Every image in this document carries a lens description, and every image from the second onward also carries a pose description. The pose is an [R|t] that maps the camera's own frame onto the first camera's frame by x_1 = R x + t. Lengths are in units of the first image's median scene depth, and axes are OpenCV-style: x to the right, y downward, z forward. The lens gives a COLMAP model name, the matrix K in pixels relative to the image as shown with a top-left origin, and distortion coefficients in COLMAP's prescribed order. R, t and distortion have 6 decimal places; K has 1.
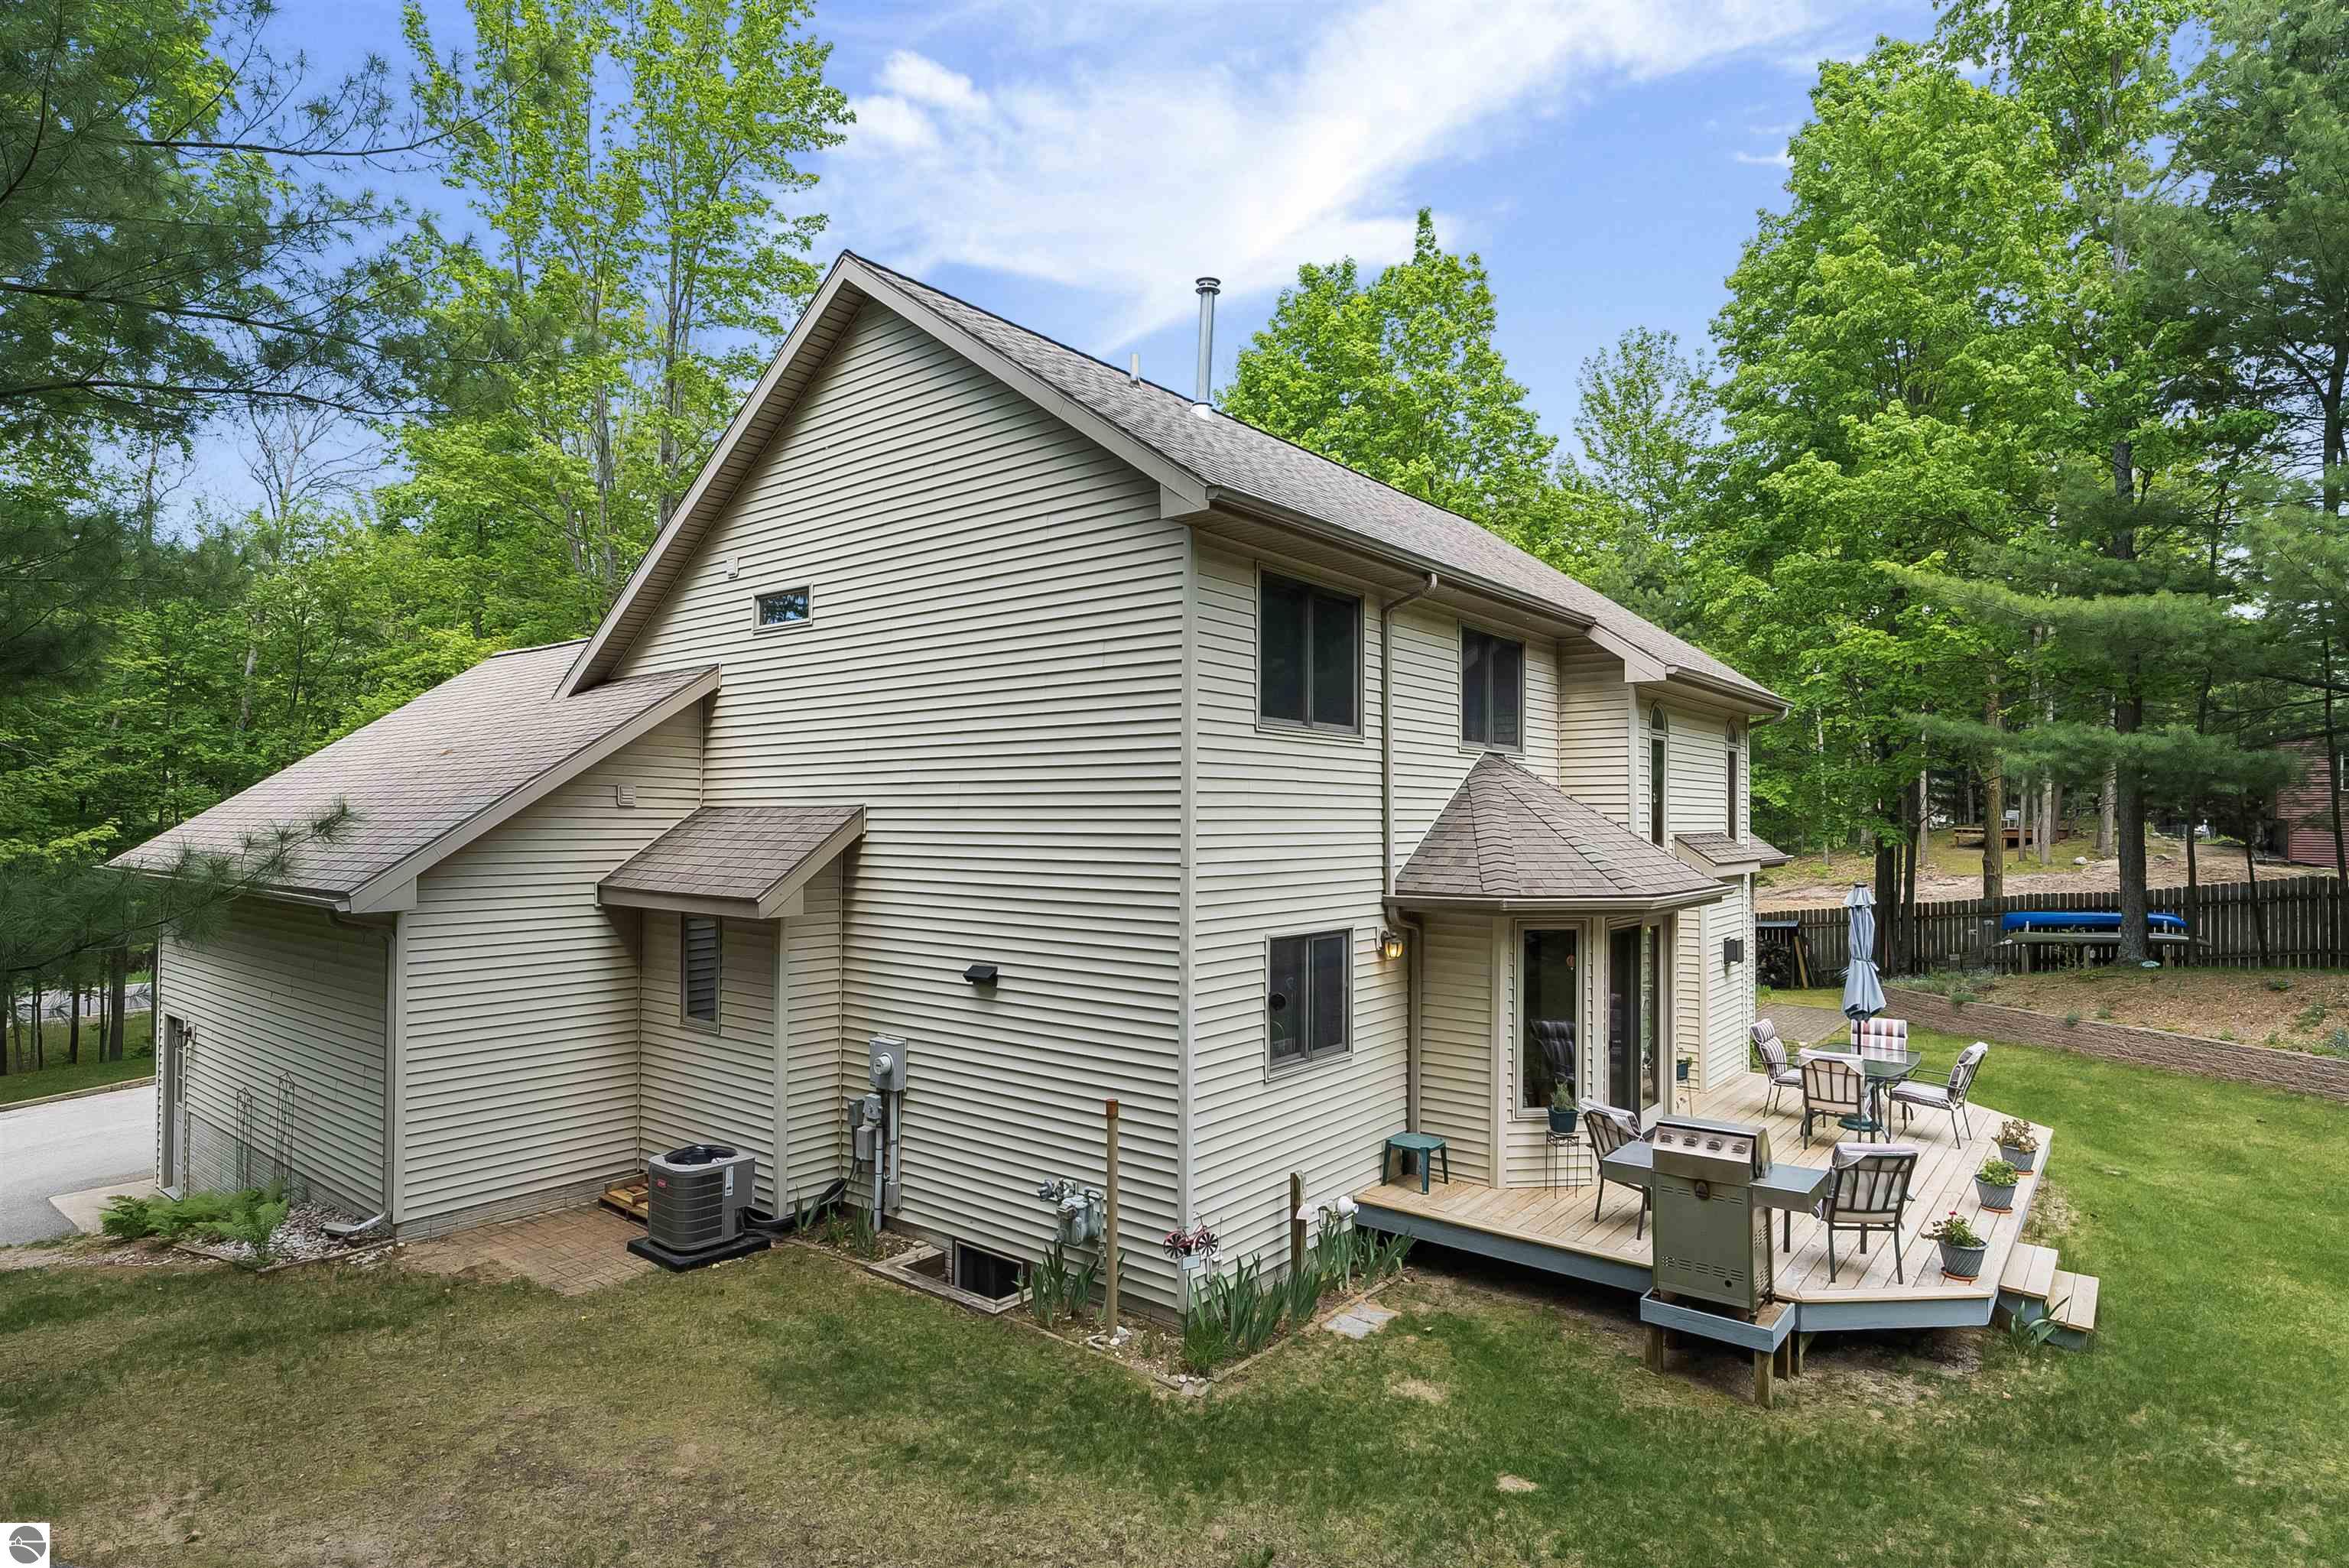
lens RADIAL K [[1318.0, 0, 1173.3], [0, 1318.0, 793.6], [0, 0, 1]] dist [-0.006142, -0.000343]
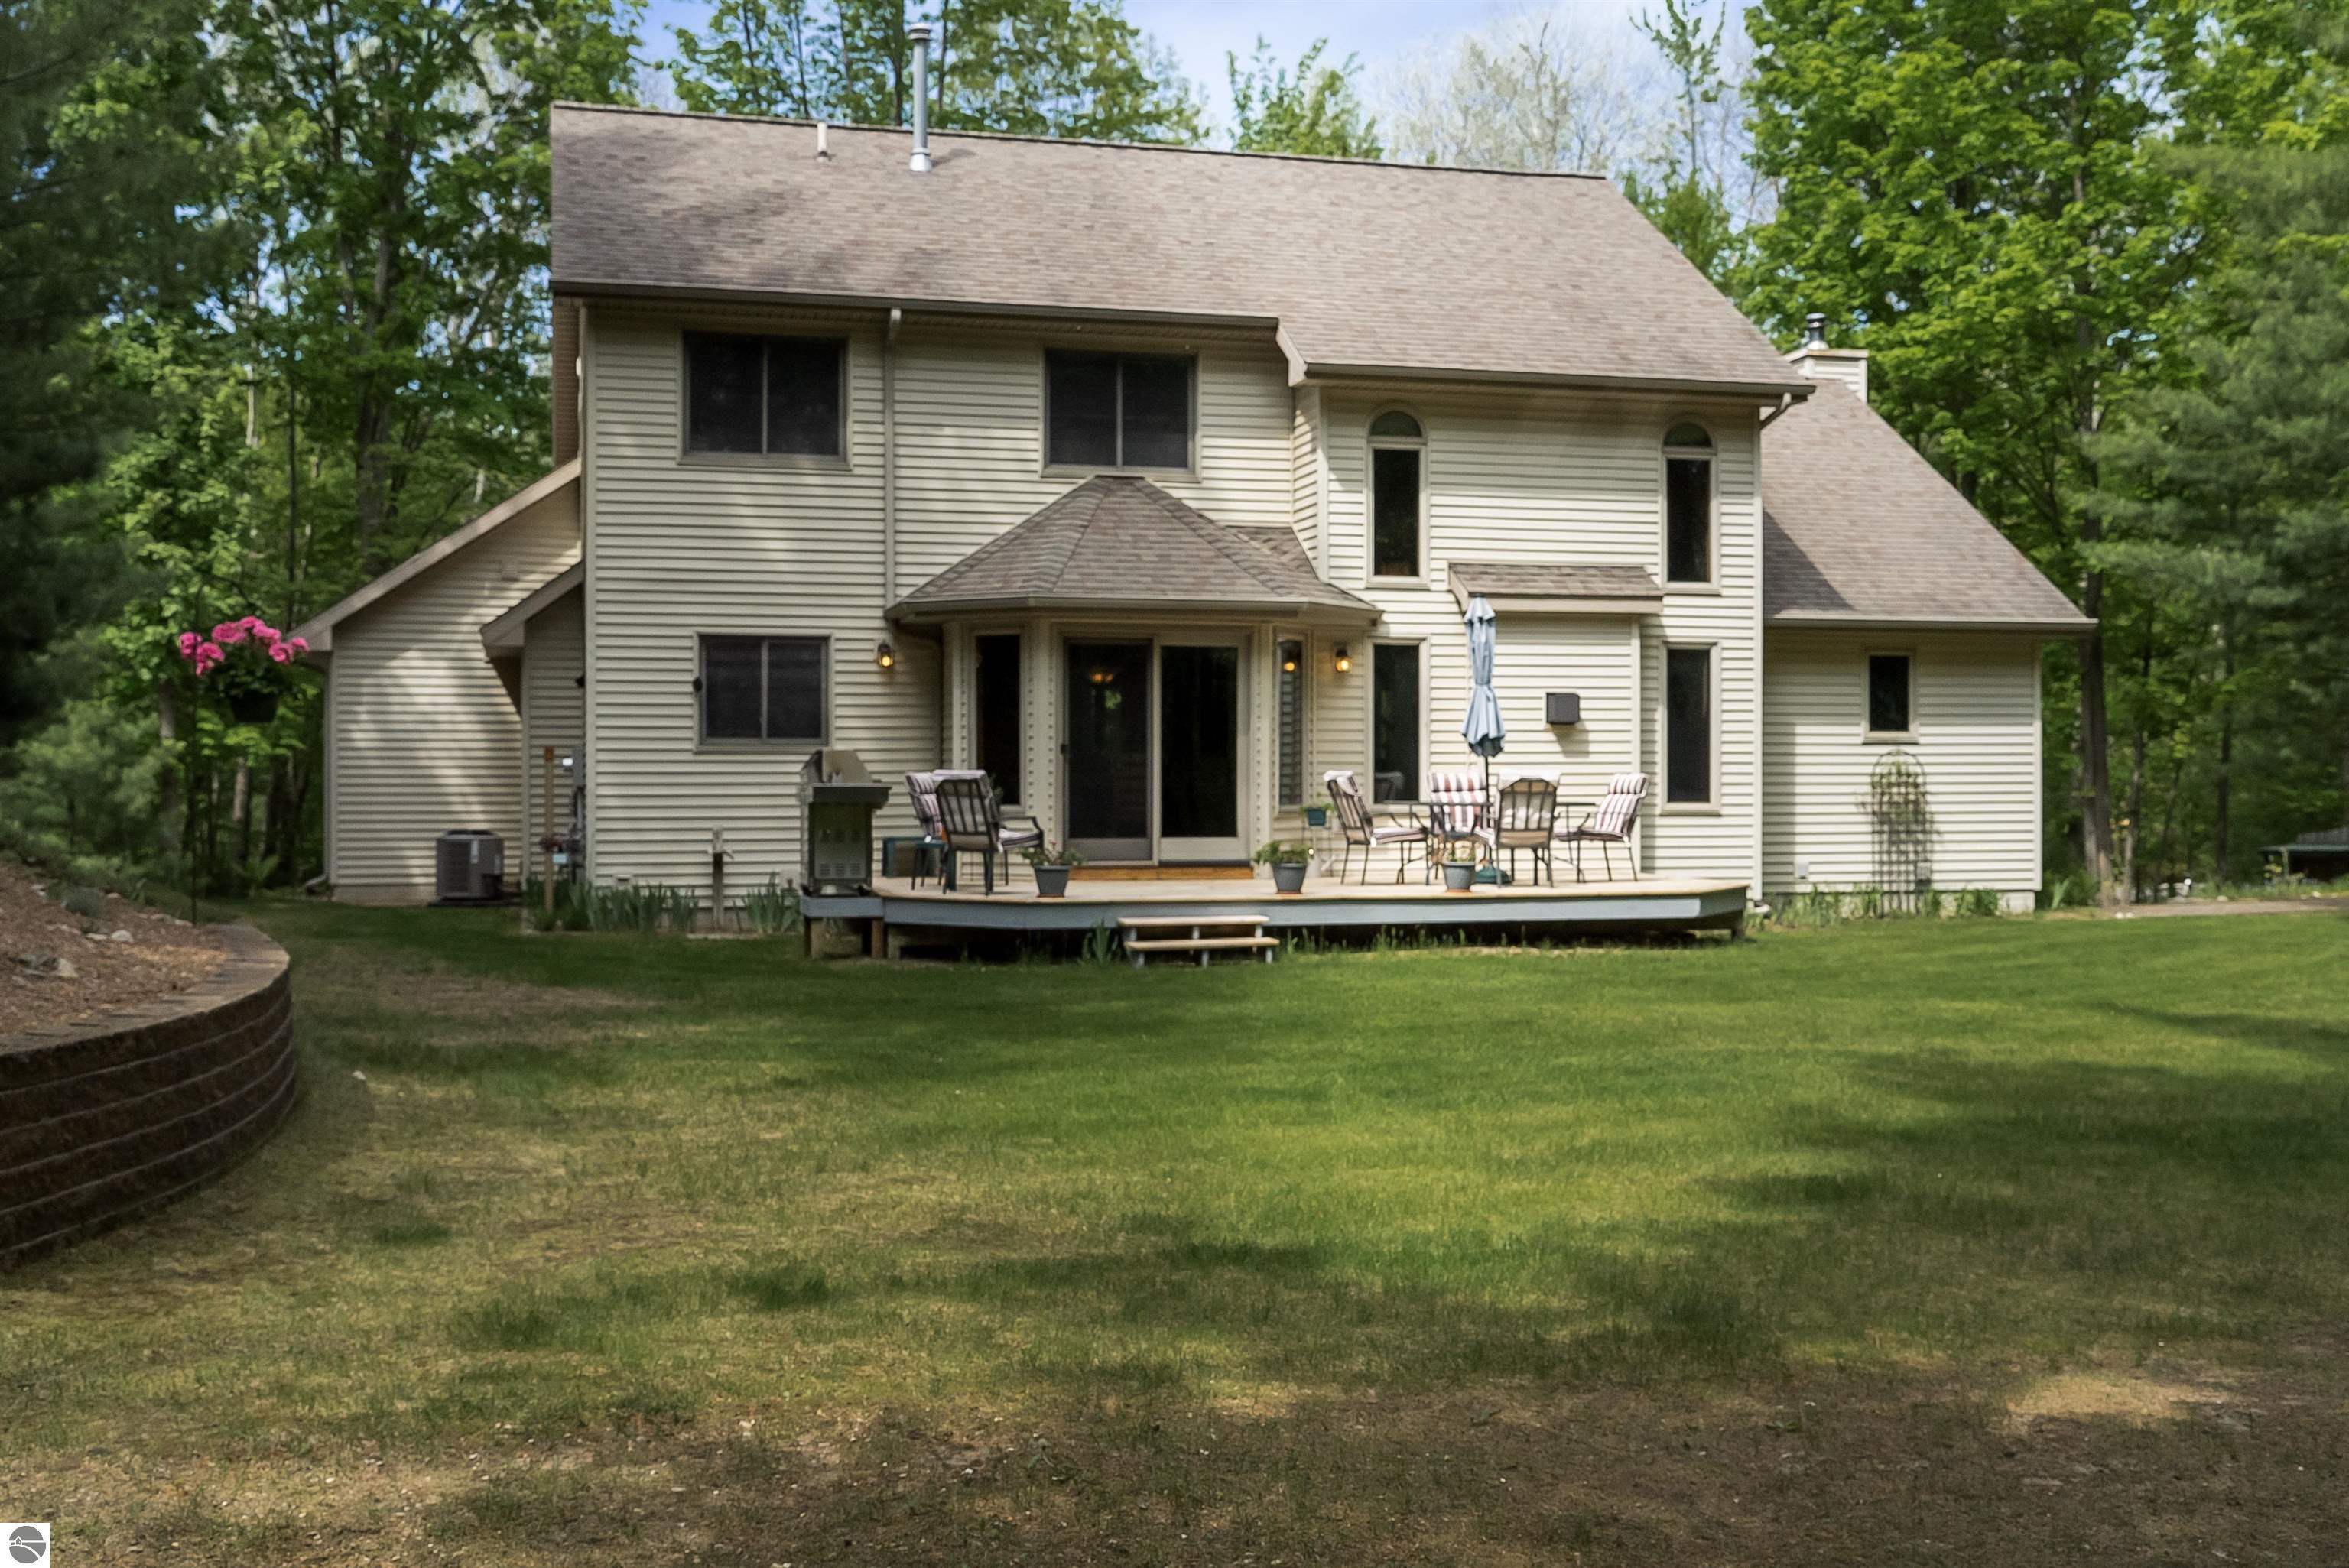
lens RADIAL K [[2356.9, 0, 1169.9], [0, 2356.9, 799.9], [0, 0, 1]] dist [0.036055, 0.000000]
pose [[0.776027, -0.010513, -0.630612, 1.627998], [0.016631, 0.999854, 0.003797, 0.239254], [0.630480, -0.013434, 0.776089, -0.380176]]
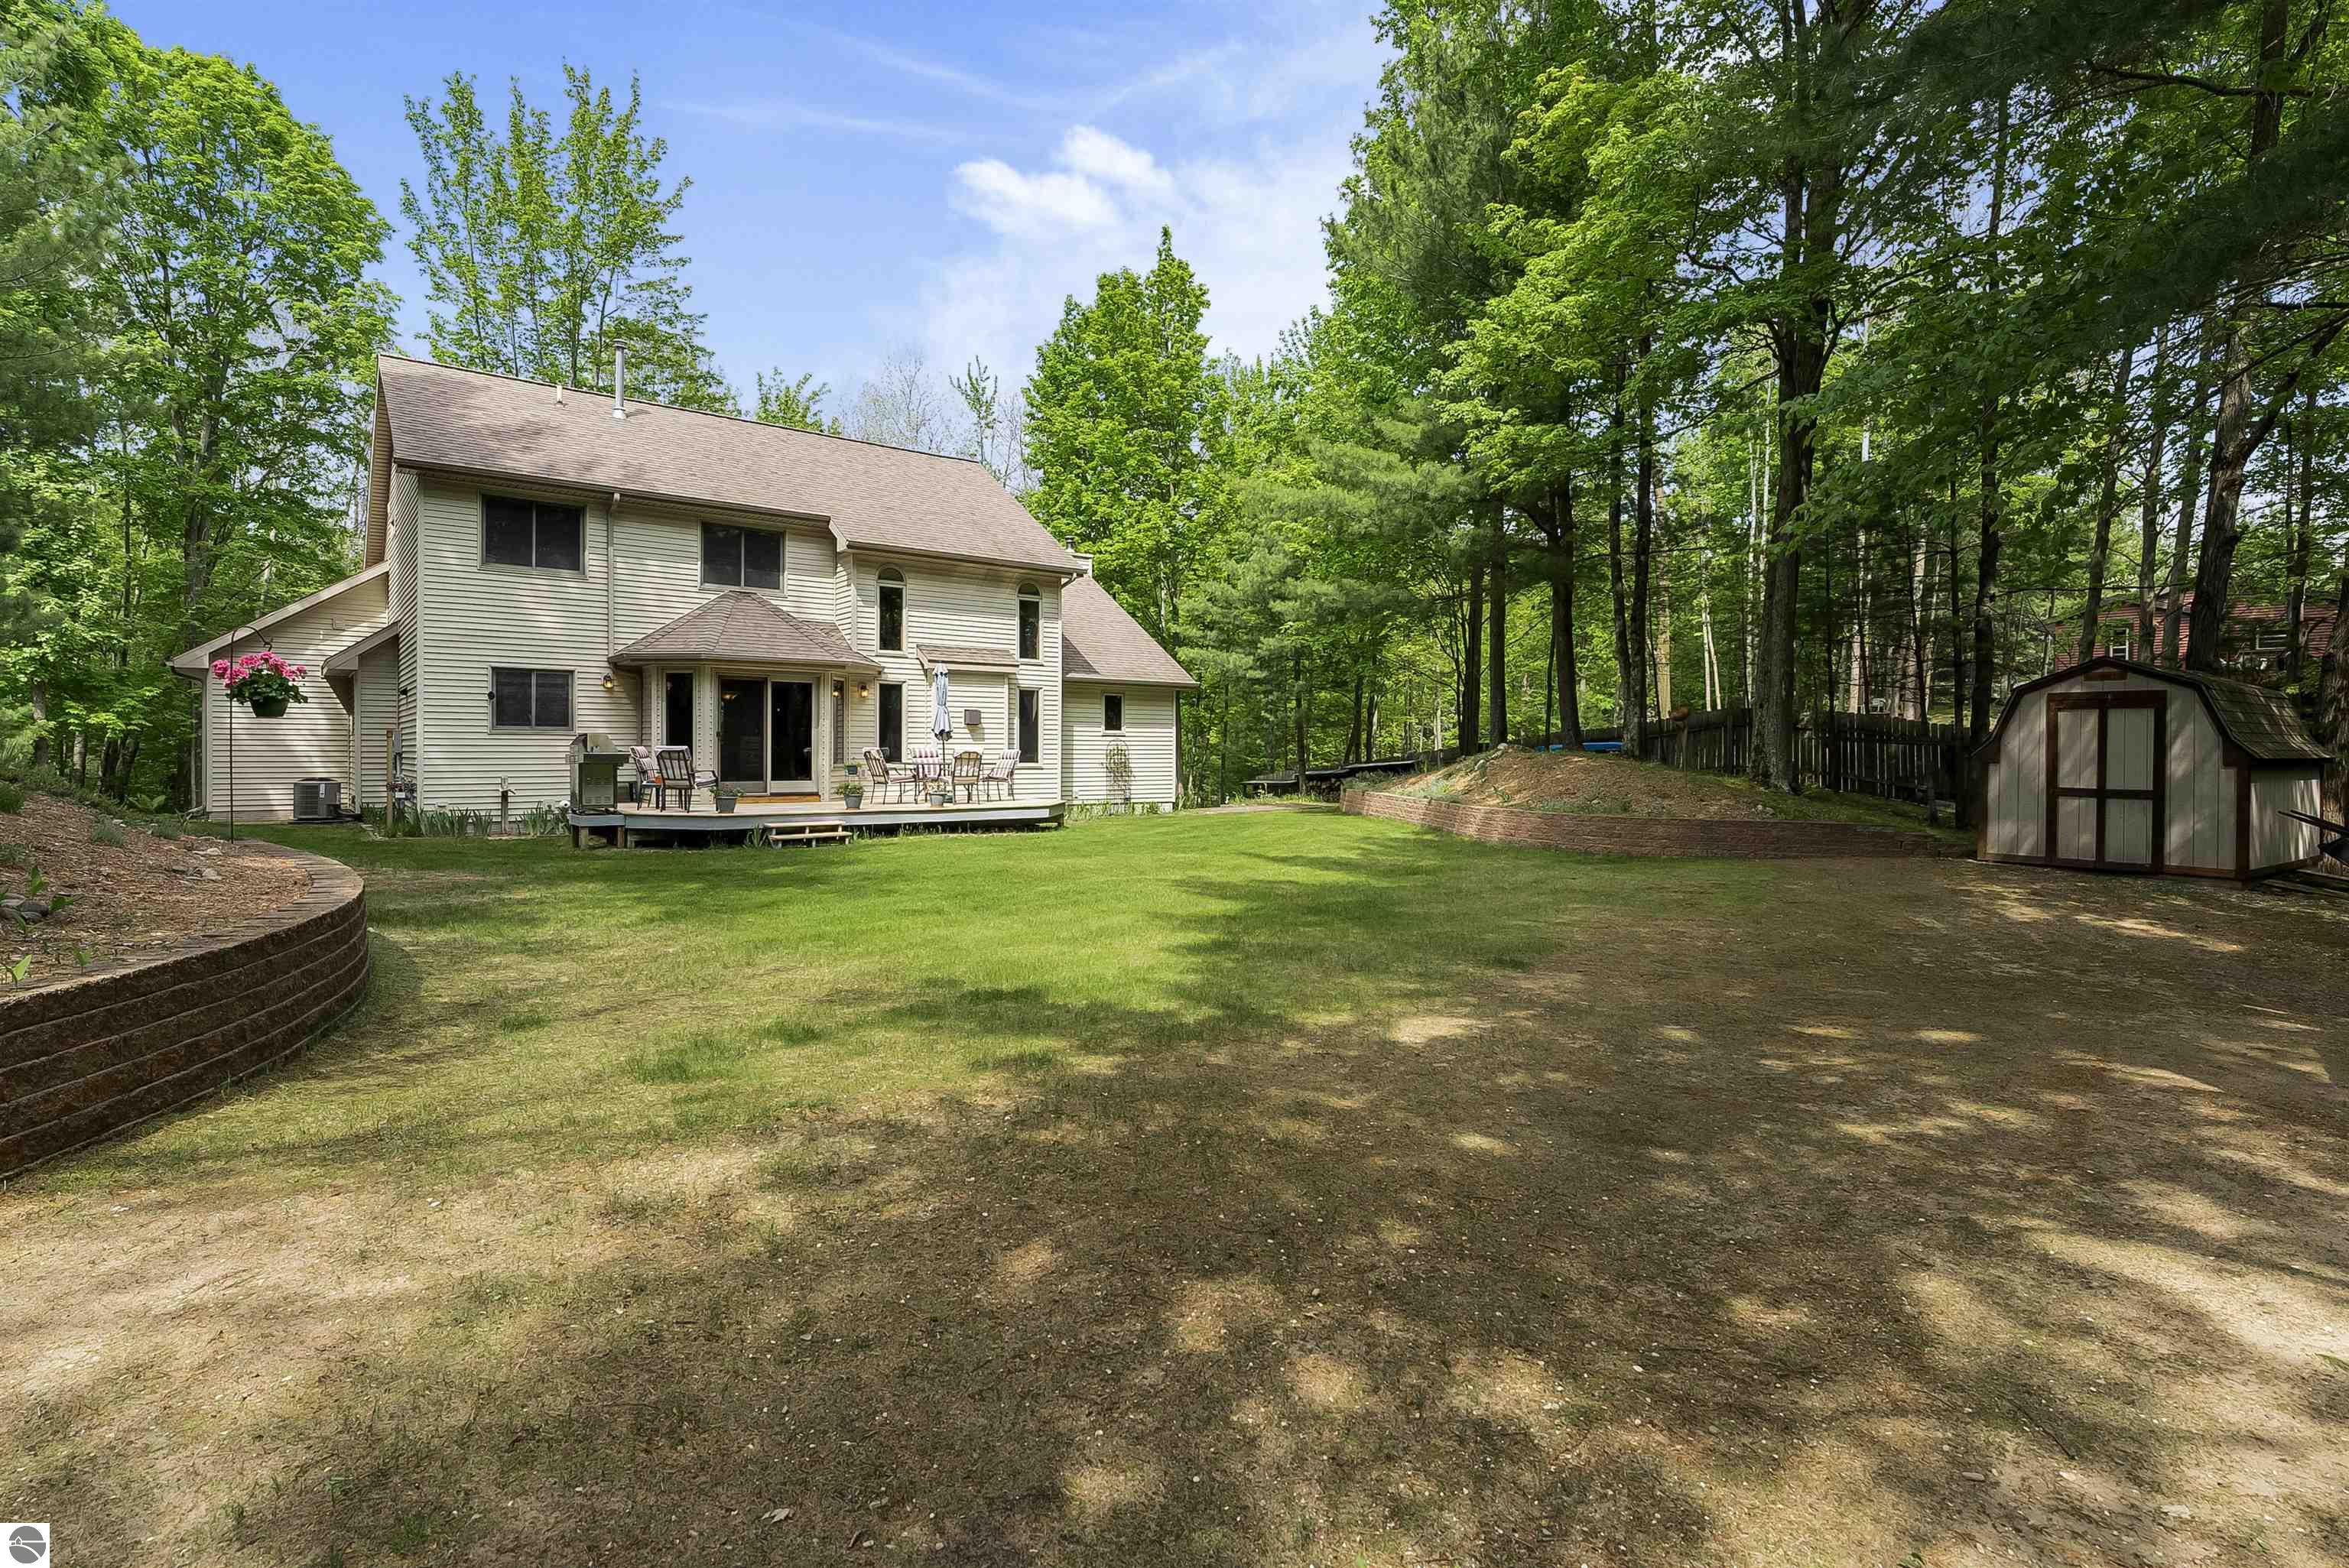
lens RADIAL K [[1139.3, 0, 1177.7], [0, 1139.3, 767.4], [0, 0, 1]] dist [0.001938, 0.001130]
pose [[0.964303, -0.006300, -0.264725, 1.498260], [0.011102, 0.999800, 0.016646, 0.233176], [0.264567, -0.018991, 0.964180, -0.453070]]
